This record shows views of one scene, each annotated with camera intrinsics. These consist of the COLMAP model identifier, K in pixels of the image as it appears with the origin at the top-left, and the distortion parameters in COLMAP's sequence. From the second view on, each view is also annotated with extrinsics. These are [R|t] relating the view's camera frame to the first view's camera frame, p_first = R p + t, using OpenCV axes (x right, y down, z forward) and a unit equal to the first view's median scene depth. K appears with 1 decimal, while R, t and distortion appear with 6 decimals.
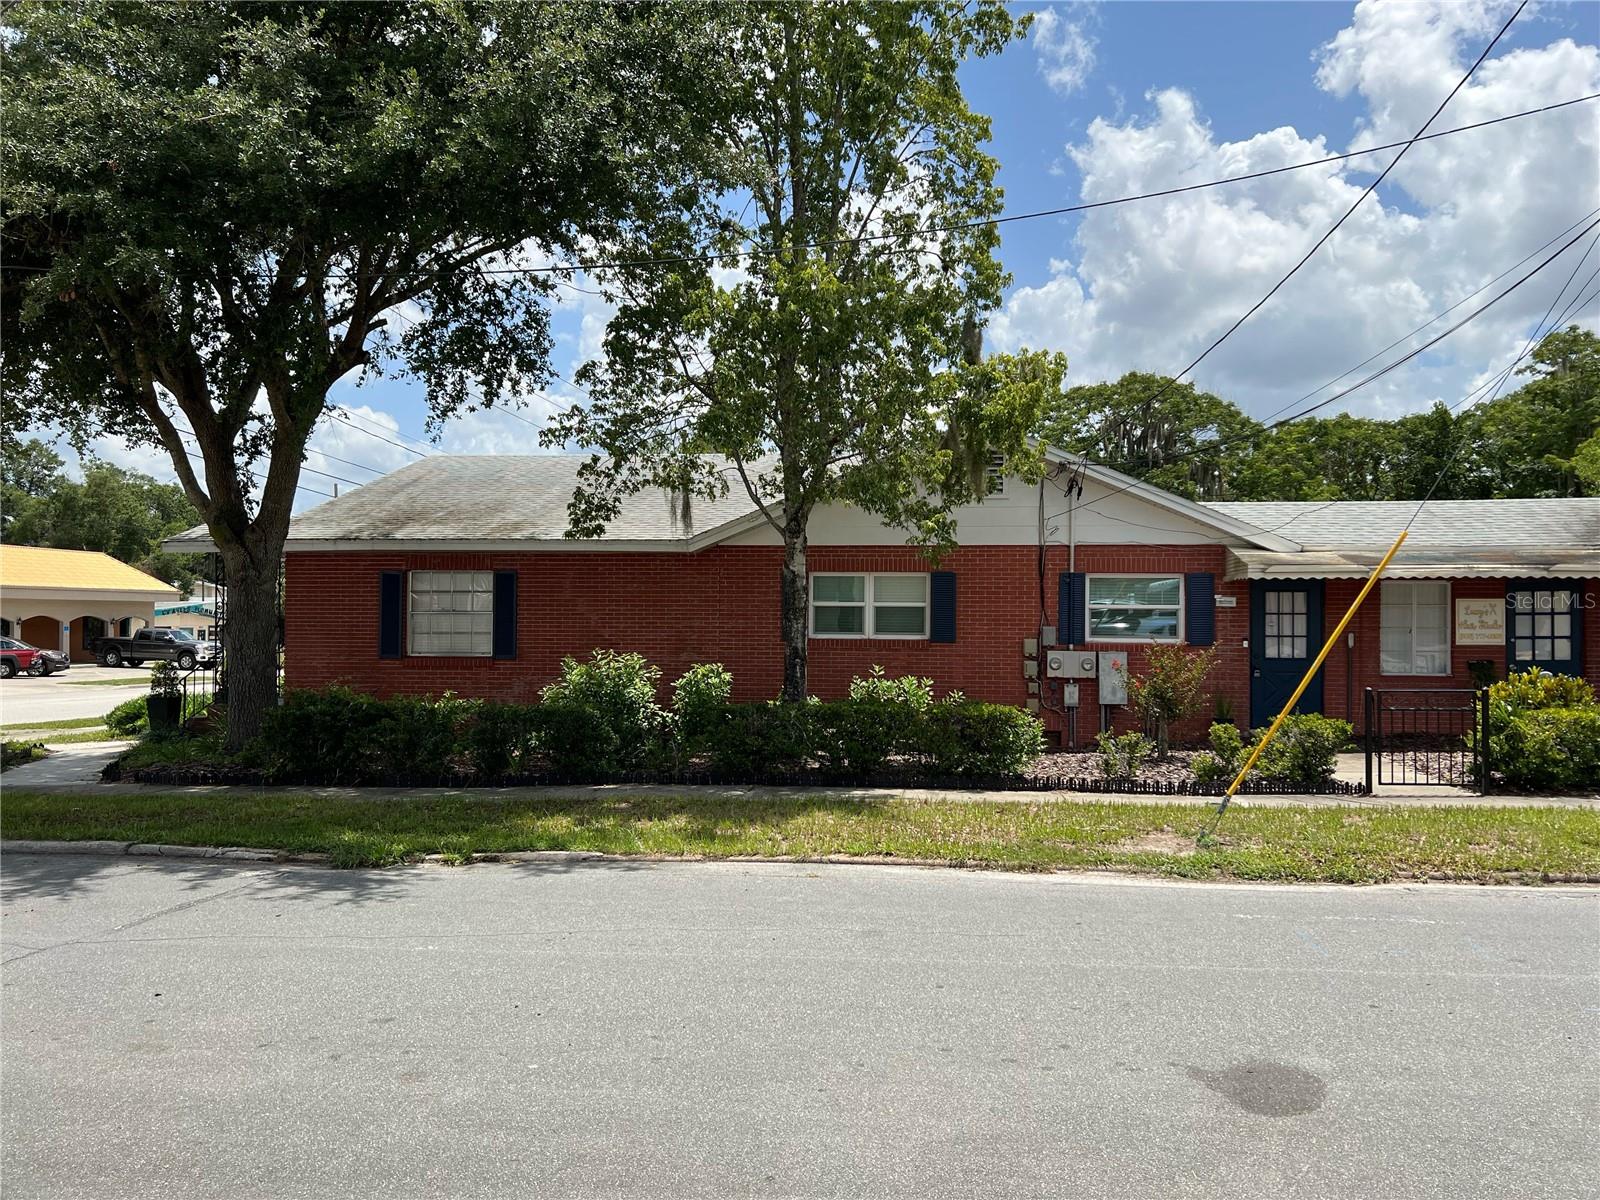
lens RADIAL K [[1191.5, 0, 800.0], [0, 1191.5, 600.0], [0, 0, 1]] dist [0.022585, -0.003967]
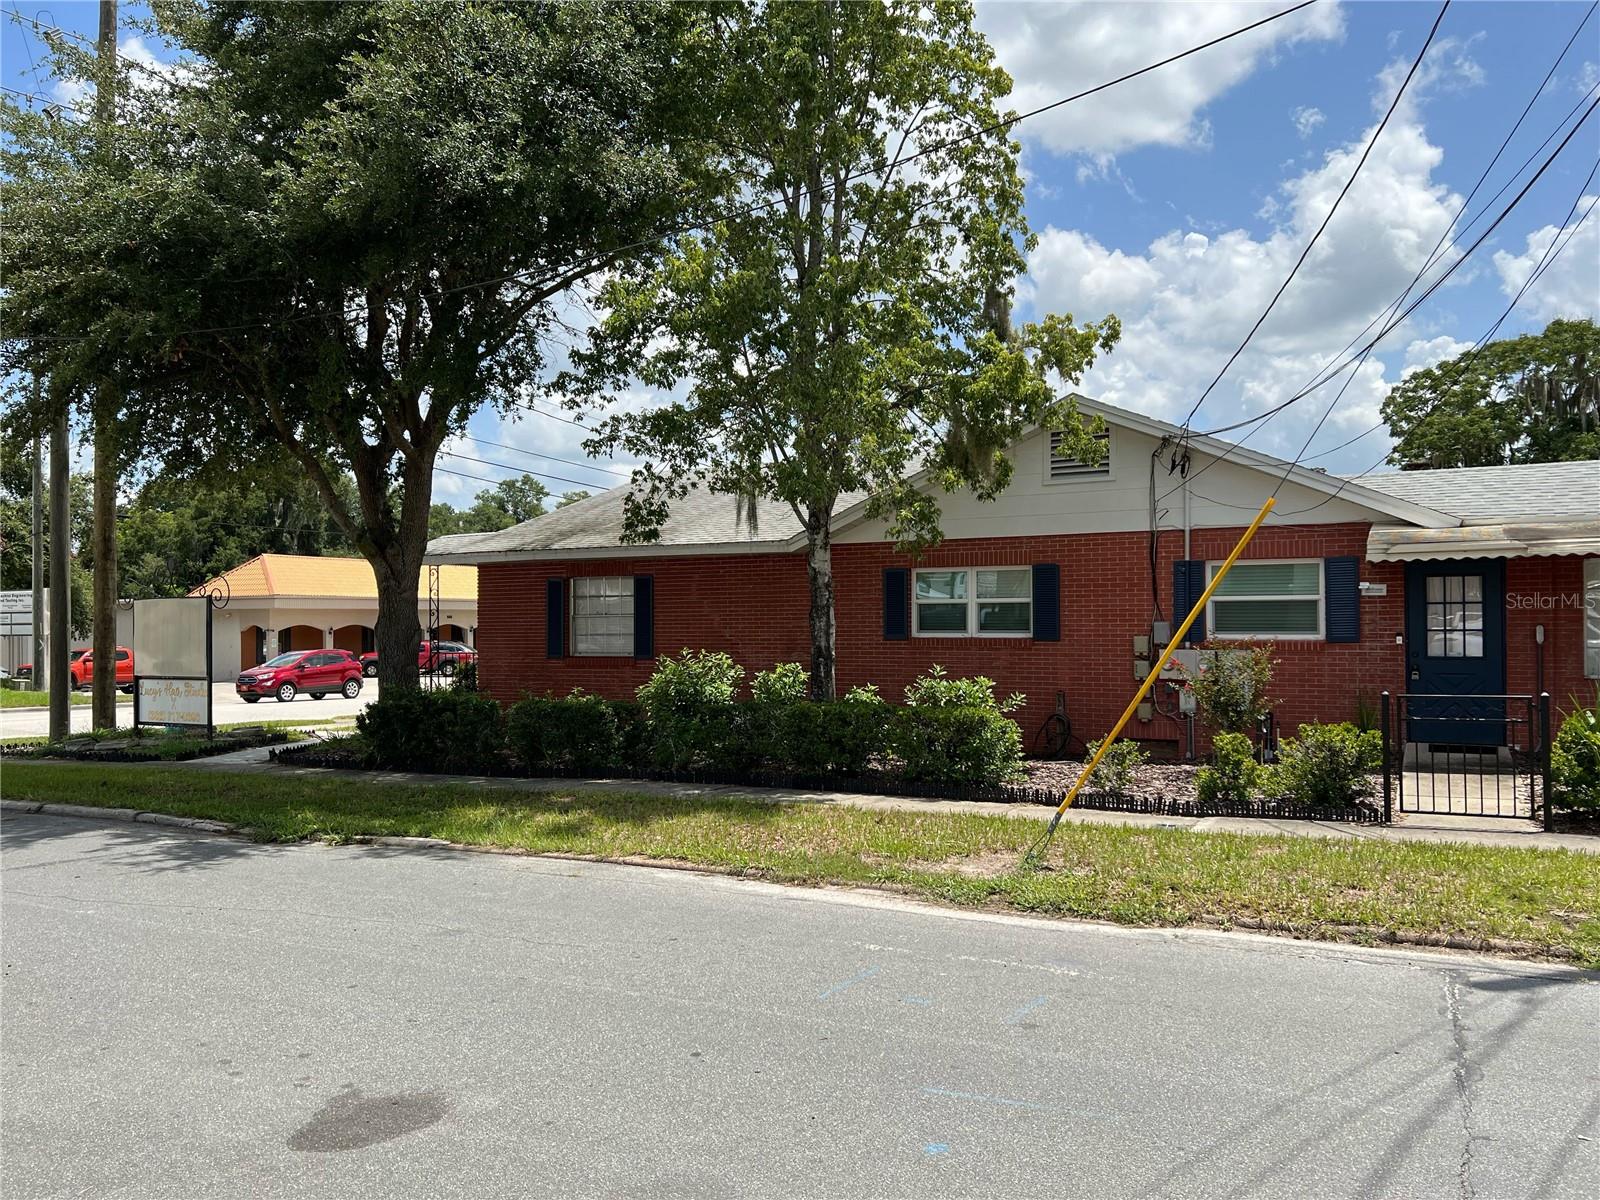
lens RADIAL K [[1188.5, 0, 800.0], [0, 1188.5, 600.0], [0, 0, 1]] dist [0.012450, -0.003821]
pose [[0.931625, -0.019016, -0.362923, 0.315536], [0.018132, 0.999819, -0.005841, 0.006929], [0.362968, -0.001139, 0.931801, 0.084632]]
